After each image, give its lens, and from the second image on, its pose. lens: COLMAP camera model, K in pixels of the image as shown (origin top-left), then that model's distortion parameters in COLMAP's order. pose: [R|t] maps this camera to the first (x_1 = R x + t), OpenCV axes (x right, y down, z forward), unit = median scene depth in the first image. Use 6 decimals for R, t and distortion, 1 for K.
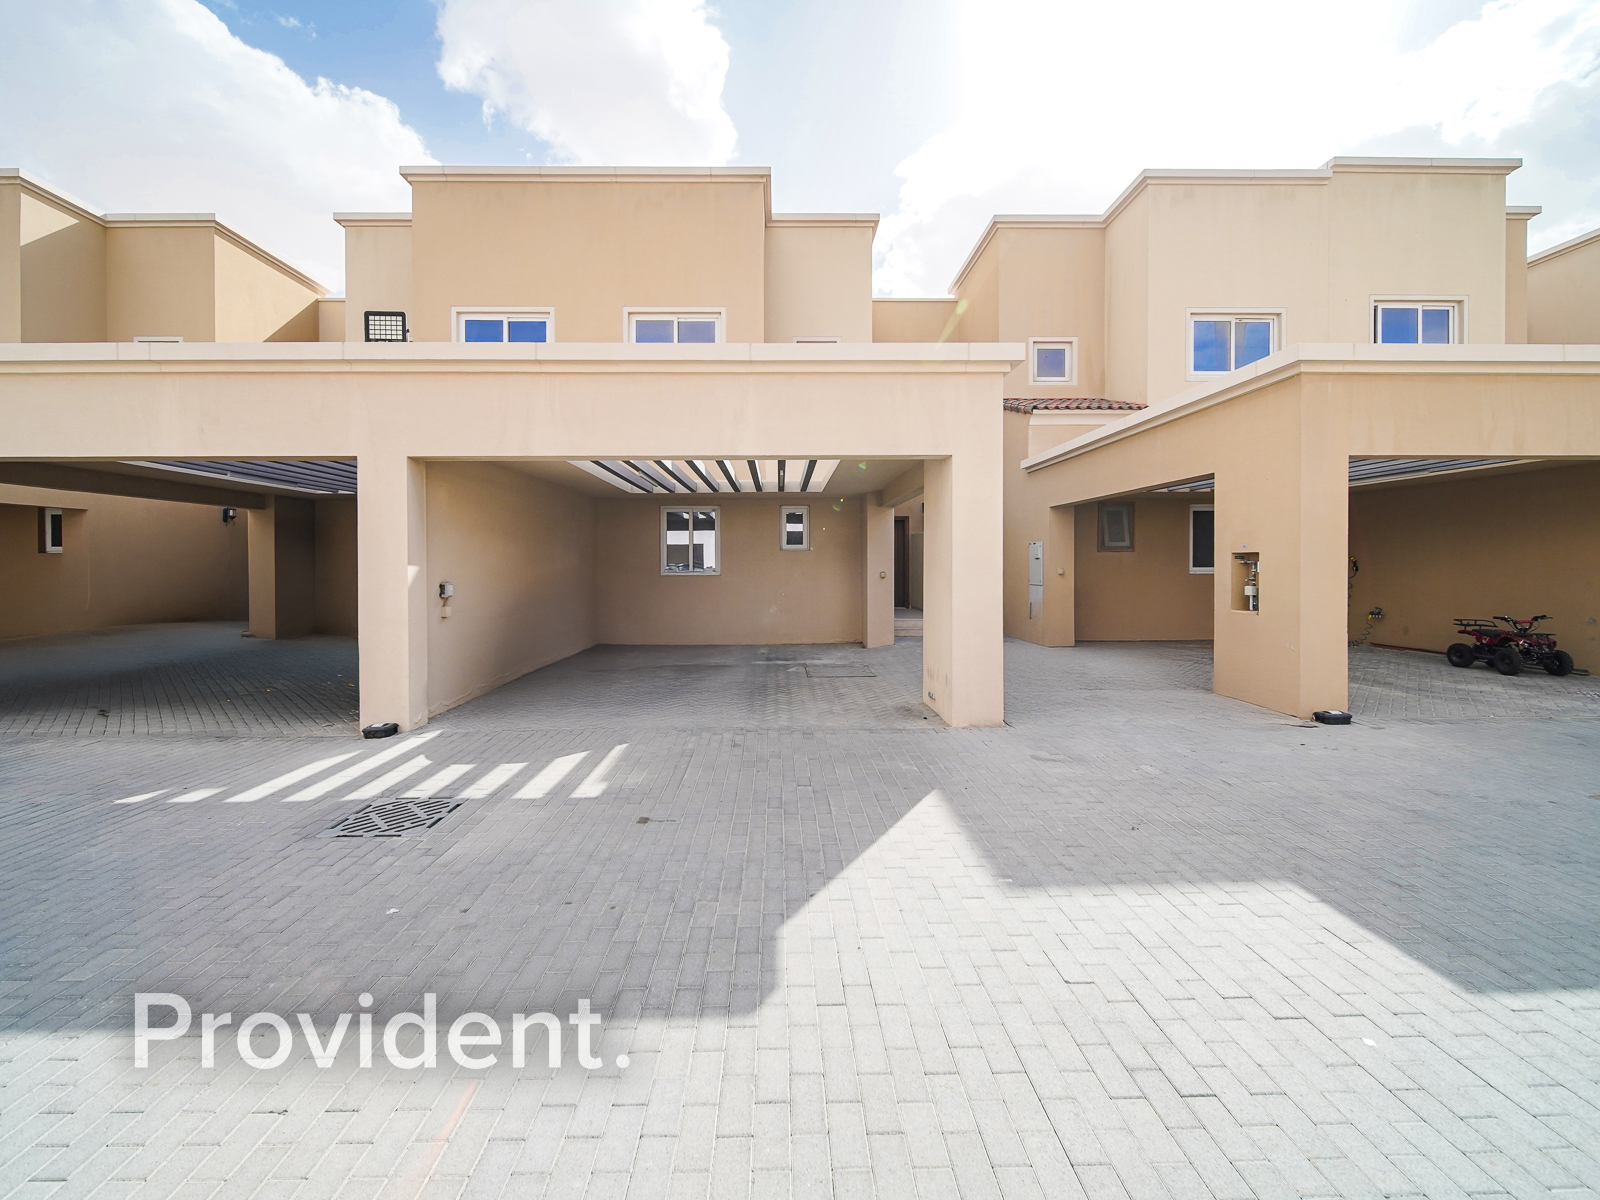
lens RADIAL K [[661.7, 0, 776.7], [0, 661.7, 570.3], [0, 0, 1]] dist [-0.000654, -0.000881]
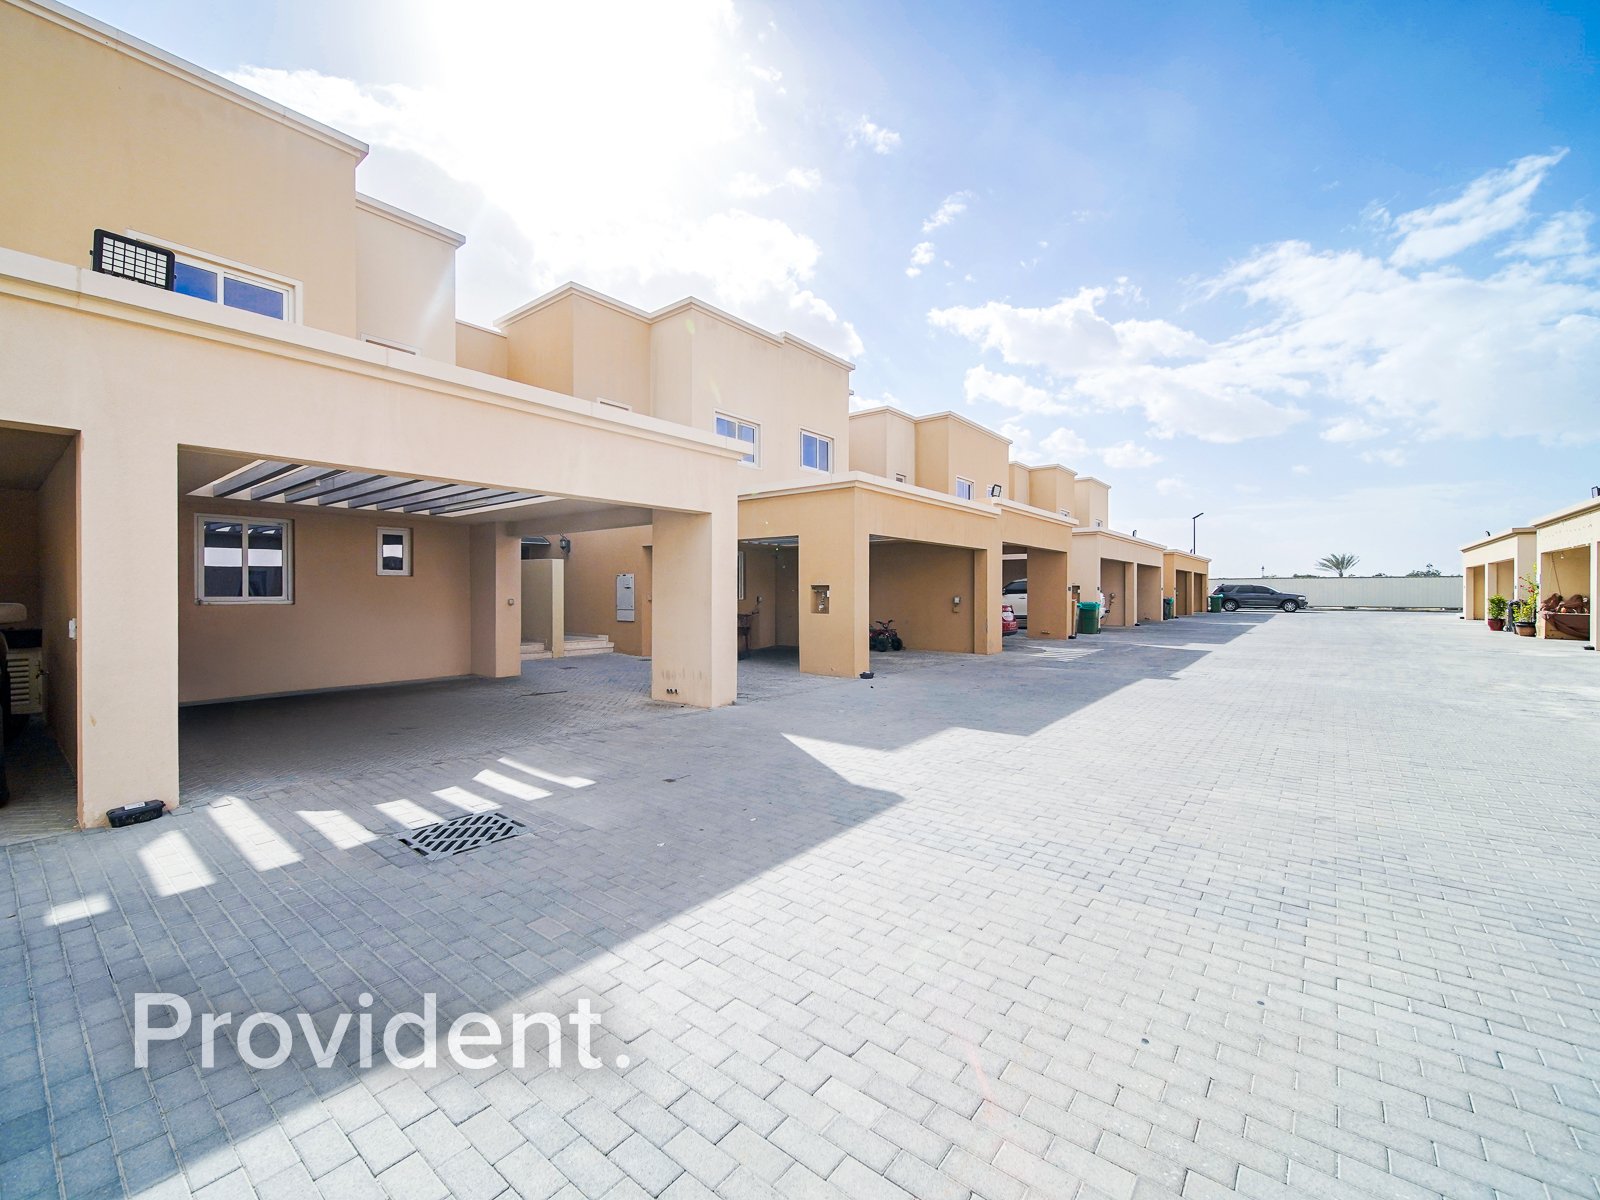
lens RADIAL K [[661.7, 0, 808.8], [0, 661.7, 596.0], [0, 0, 1]] dist [-0.000654, -0.000881]
pose [[0.627864, 0.000778, 0.778323, -0.565278], [0.004861, 0.999976, -0.004921, 0.008068], [-0.778308, 0.006873, 0.627845, -0.028431]]
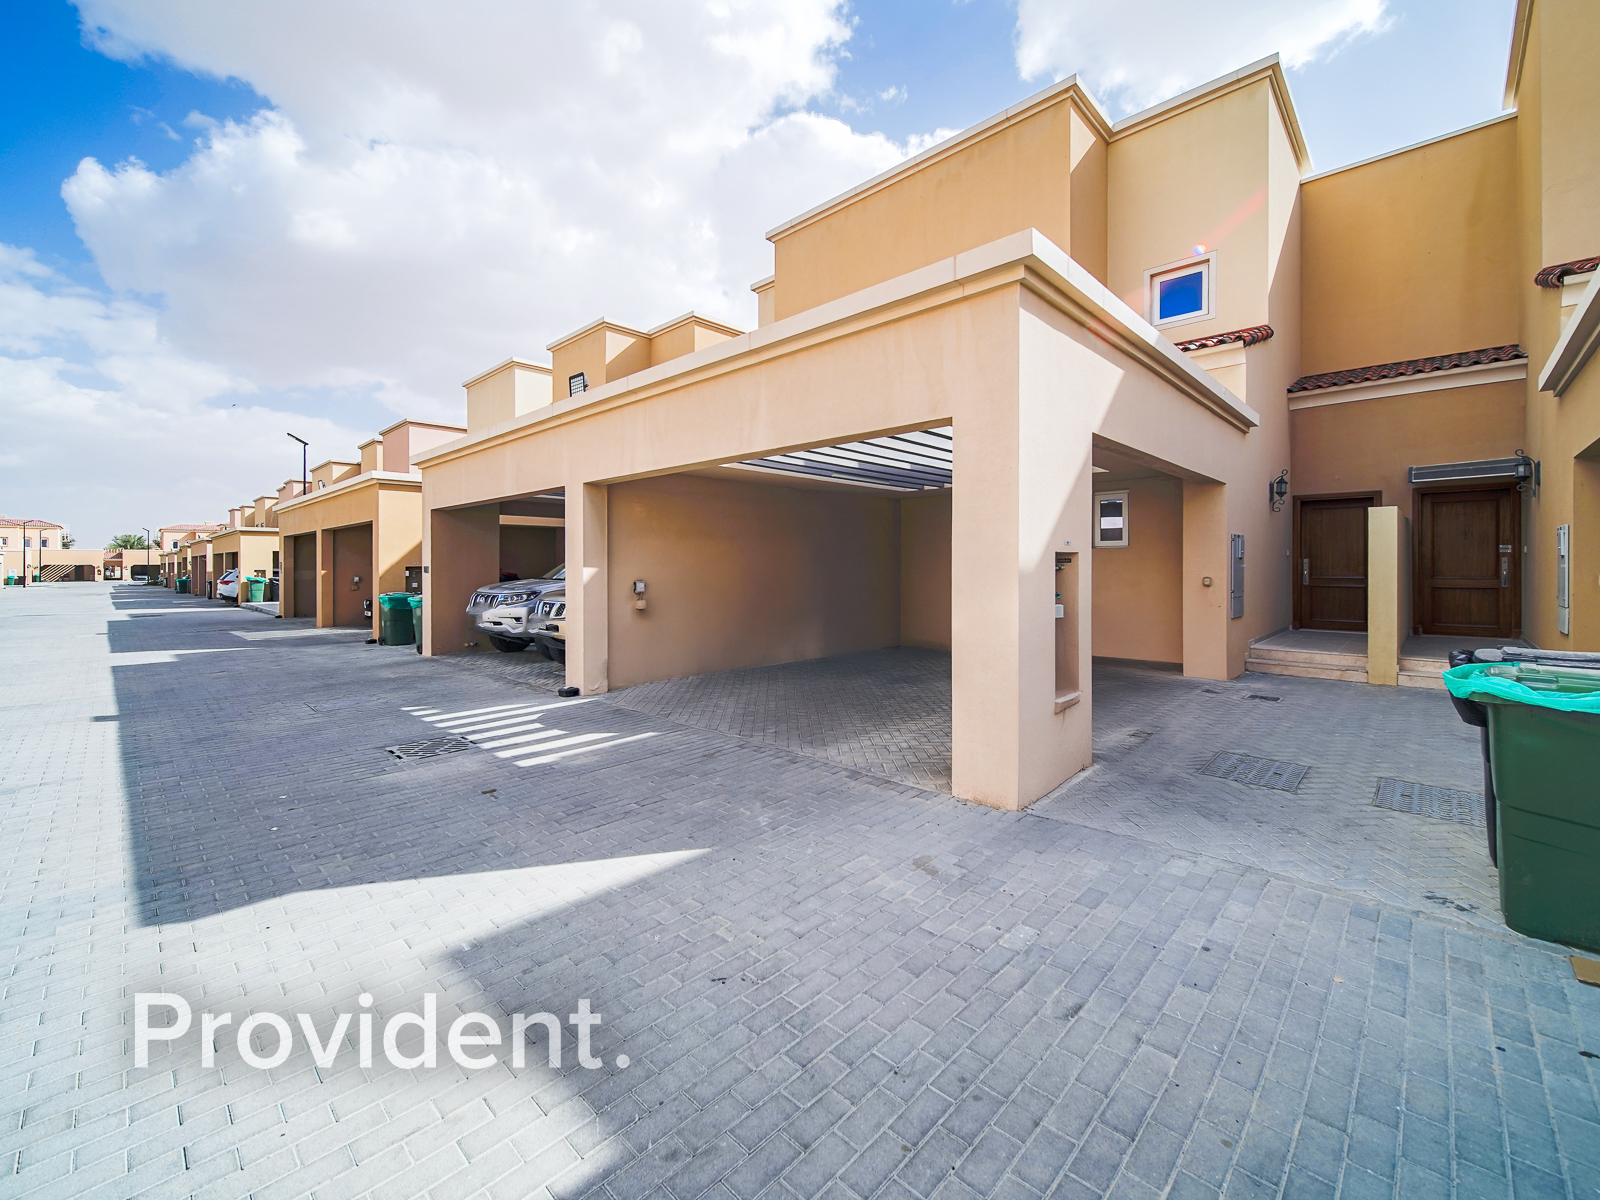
lens RADIAL K [[661.7, 0, 764.7], [0, 661.7, 564.6], [0, 0, 1]] dist [-0.000654, -0.000881]
pose [[0.705100, 0.003087, -0.709102, 0.513546], [-0.007415, 0.999968, -0.003020, -0.008587], [0.709069, 0.007387, 0.705100, 0.285626]]
